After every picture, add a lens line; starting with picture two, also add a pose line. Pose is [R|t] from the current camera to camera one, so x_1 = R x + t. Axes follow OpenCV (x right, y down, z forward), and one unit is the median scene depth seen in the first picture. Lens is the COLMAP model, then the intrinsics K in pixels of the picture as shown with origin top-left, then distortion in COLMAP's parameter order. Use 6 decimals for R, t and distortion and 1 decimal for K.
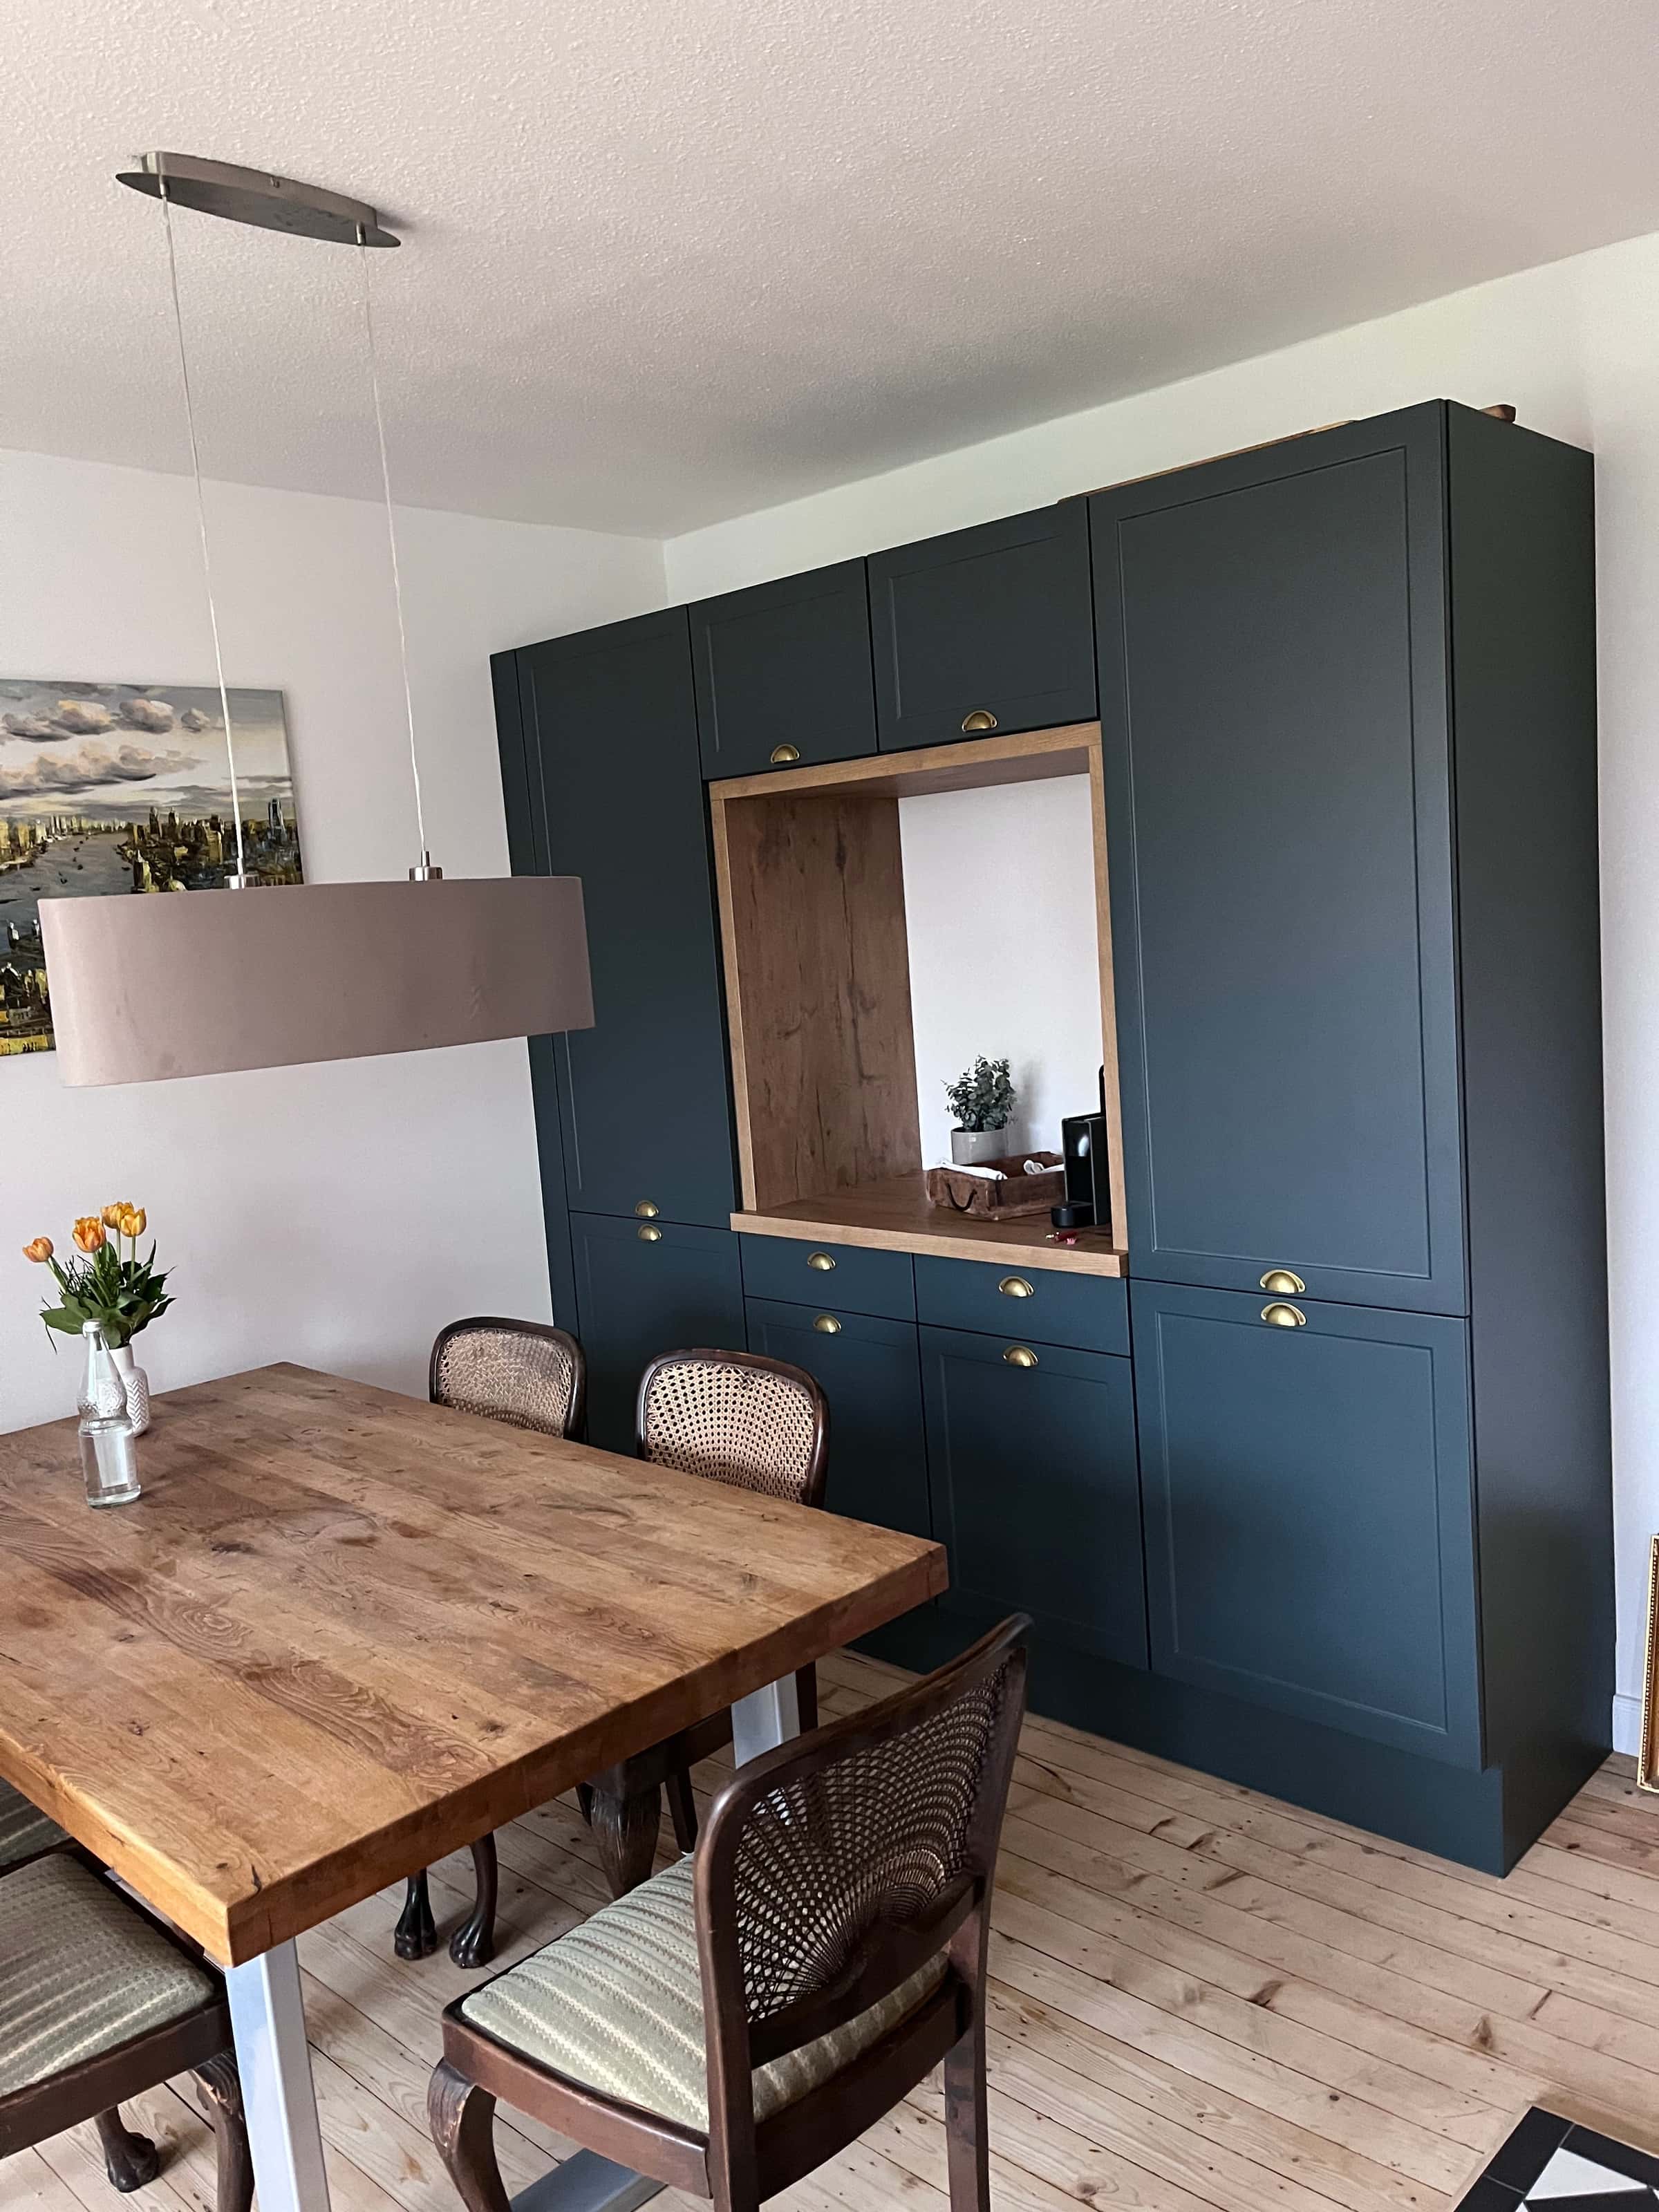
lens RADIAL K [[1671.3, 0, 827.5], [0, 1671.3, 1095.9], [0, 0, 1]] dist [0.022900, -0.029769]
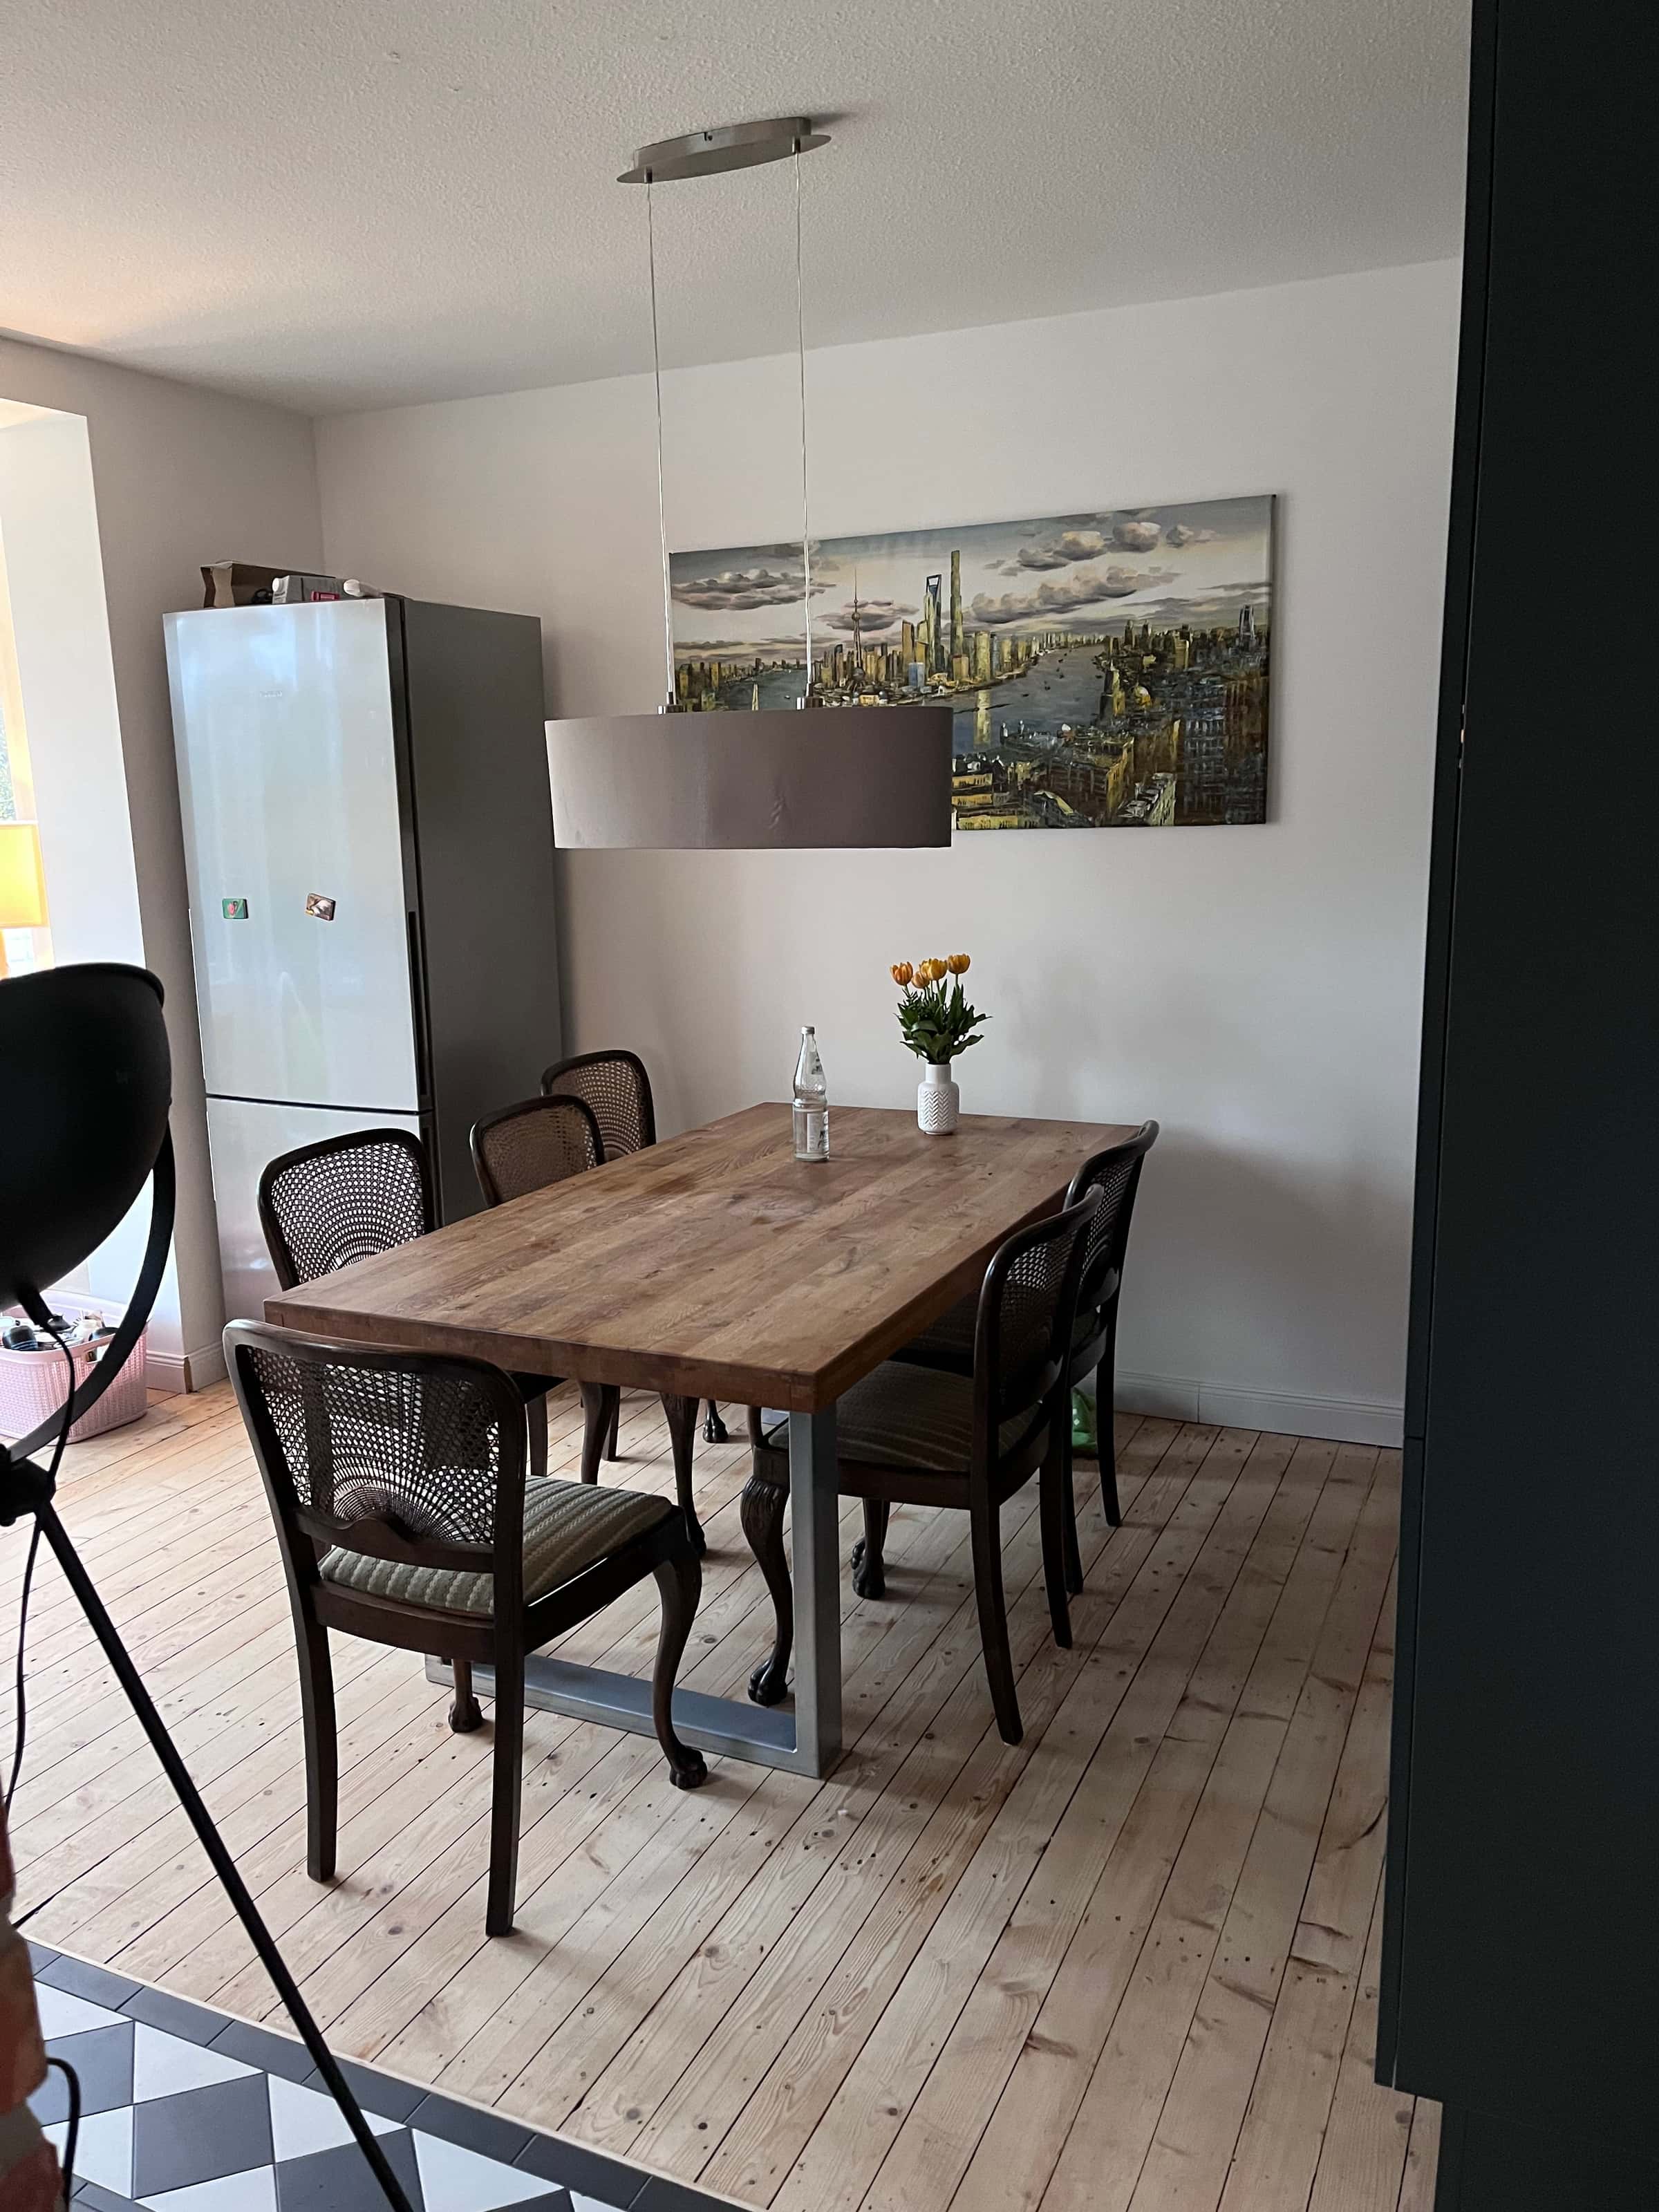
lens RADIAL K [[1671.3, 0, 826.6], [0, 1671.3, 1118.5], [0, 0, 1]] dist [0.022900, -0.029769]
pose [[0.321950, 0.248653, -0.913520, 0.686236], [-0.103441, 0.968357, 0.227123, -0.086292], [0.941089, 0.021373, 0.337484, 0.452759]]
